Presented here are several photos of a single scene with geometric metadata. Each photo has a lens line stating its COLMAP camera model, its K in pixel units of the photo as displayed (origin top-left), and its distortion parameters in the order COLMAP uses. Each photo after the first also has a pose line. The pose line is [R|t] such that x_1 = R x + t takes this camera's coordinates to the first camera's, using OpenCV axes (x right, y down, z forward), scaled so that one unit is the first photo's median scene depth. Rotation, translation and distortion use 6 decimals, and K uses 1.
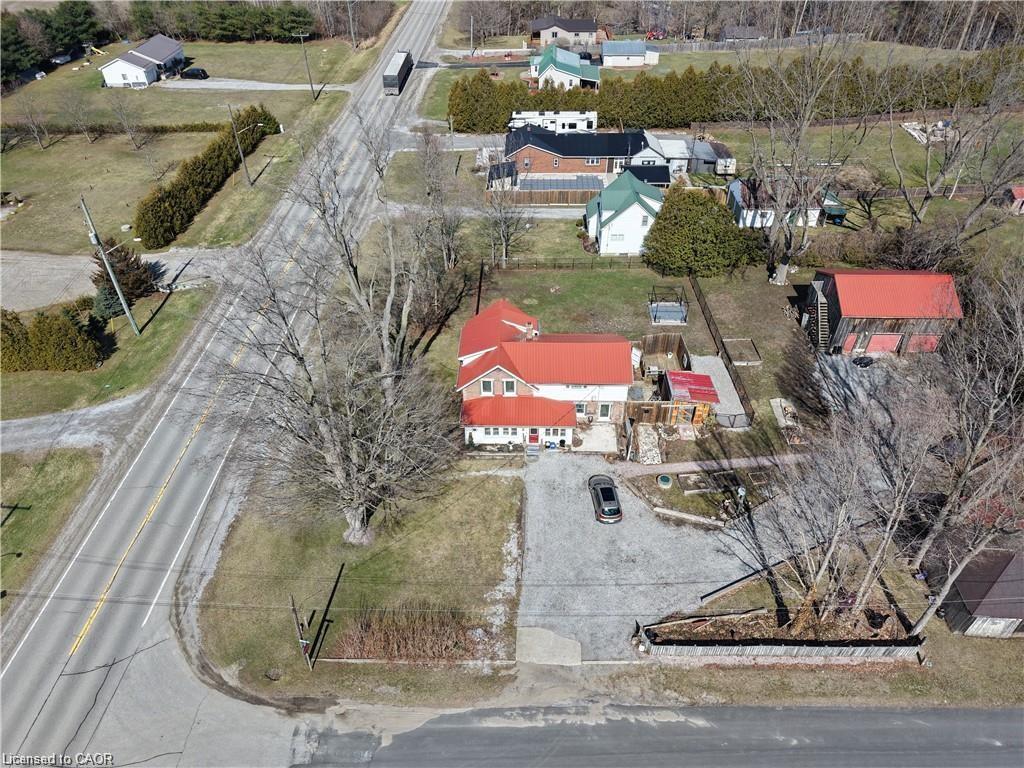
lens RADIAL K [[686.9, 0, 515.1], [0, 686.9, 387.1], [0, 0, 1]] dist [0.019612, -0.018375]
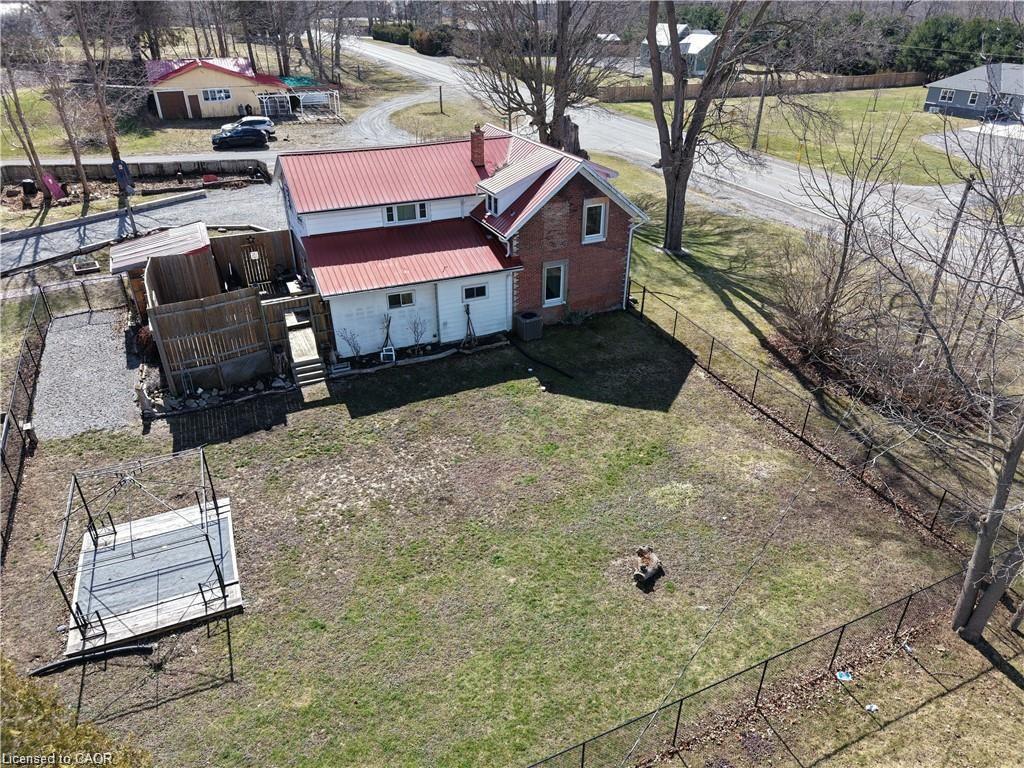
lens RADIAL K [[686.9, 0, 515.1], [0, 686.9, 387.1], [0, 0, 1]] dist [0.019612, -0.018375]
pose [[-0.902204, 0.218782, -0.371703, 0.238959], [-0.271618, 0.381242, 0.883673, -0.503659], [0.335041, 0.898214, -0.284533, 1.371276]]
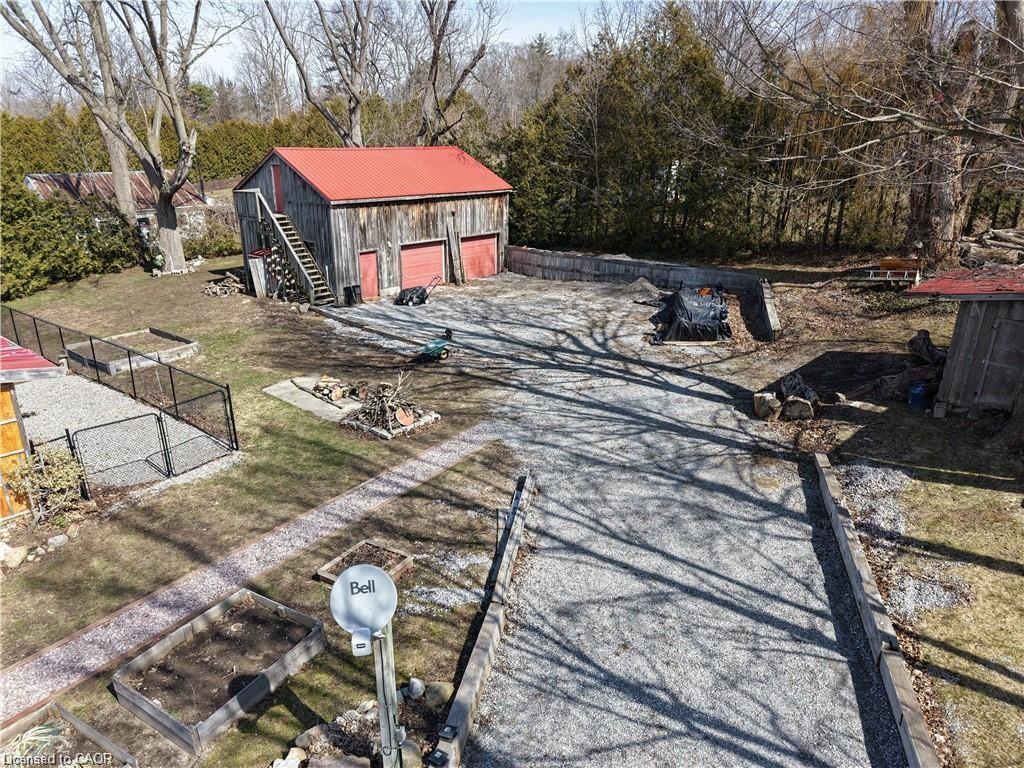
lens RADIAL K [[686.9, 0, 515.1], [0, 686.9, 387.1], [0, 0, 1]] dist [0.019612, -0.018375]
pose [[0.647173, -0.250632, 0.719965, 0.232793], [0.480301, 0.867451, -0.129766, 0.127021], [-0.592012, 0.429781, 0.681770, 0.776627]]
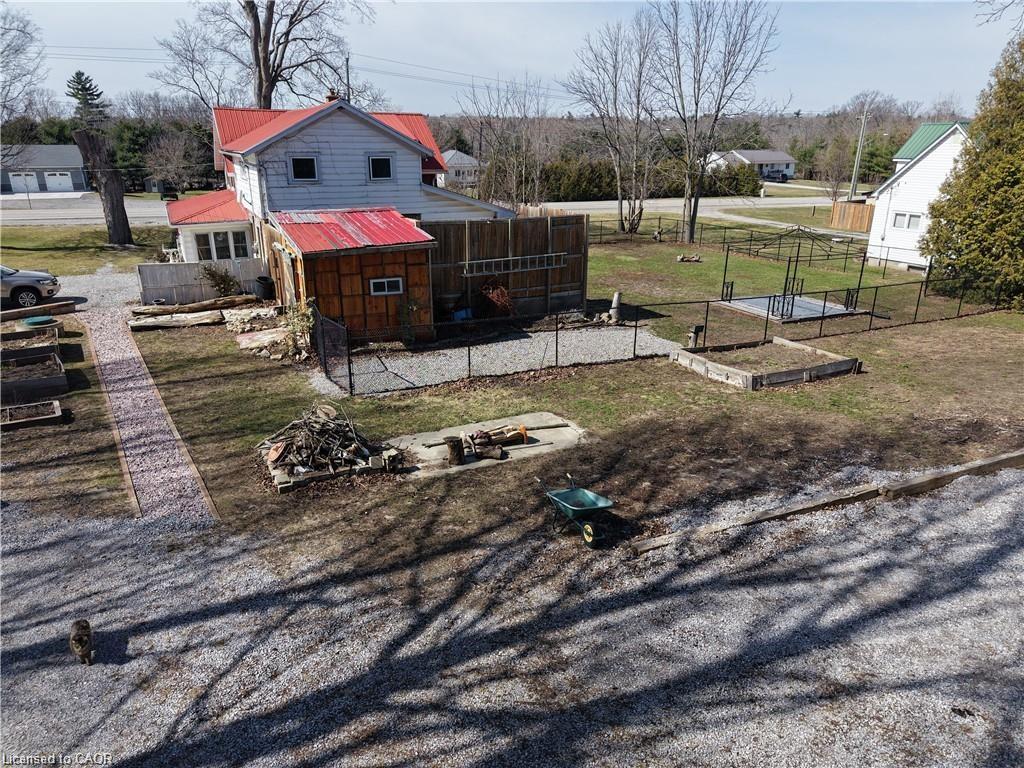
lens RADIAL K [[686.9, 0, 515.1], [0, 686.9, 387.1], [0, 0, 1]] dist [0.019612, -0.018375]
pose [[0.463427, 0.301338, -0.833325, 0.613515], [-0.567722, 0.823021, -0.018108, 0.023885], [0.680387, 0.481489, 0.552486, 0.935279]]
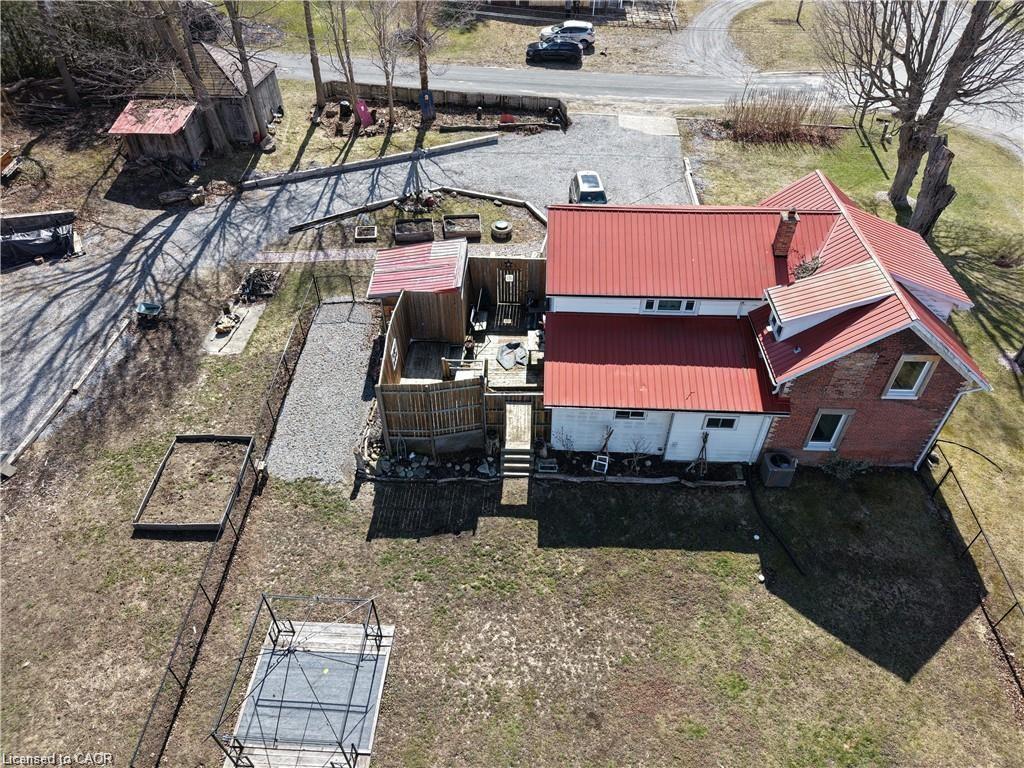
lens RADIAL K [[686.7, 0, 512.0], [0, 686.7, 384.0], [0, 0, 1]] dist [0.046118, -0.057442]
pose [[-0.999855, -0.009021, 0.014421, 0.185100], [0.013022, 0.139537, 0.990131, -0.503682], [-0.010944, 0.990176, -0.139399, 1.189898]]
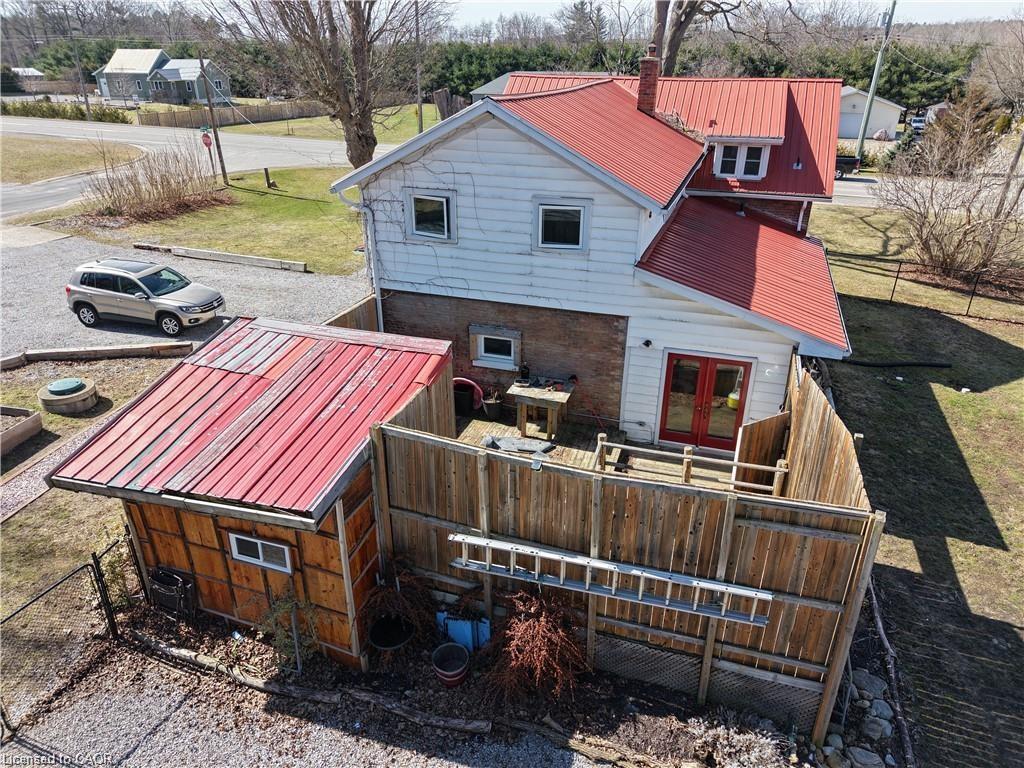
lens RADIAL K [[686.9, 0, 515.1], [0, 686.9, 387.1], [0, 0, 1]] dist [0.019612, -0.018375]
pose [[-0.274492, 0.406109, -0.871625, 0.391406], [-0.621609, 0.616644, 0.483065, -0.120743], [0.733659, 0.674407, 0.083177, 1.059475]]
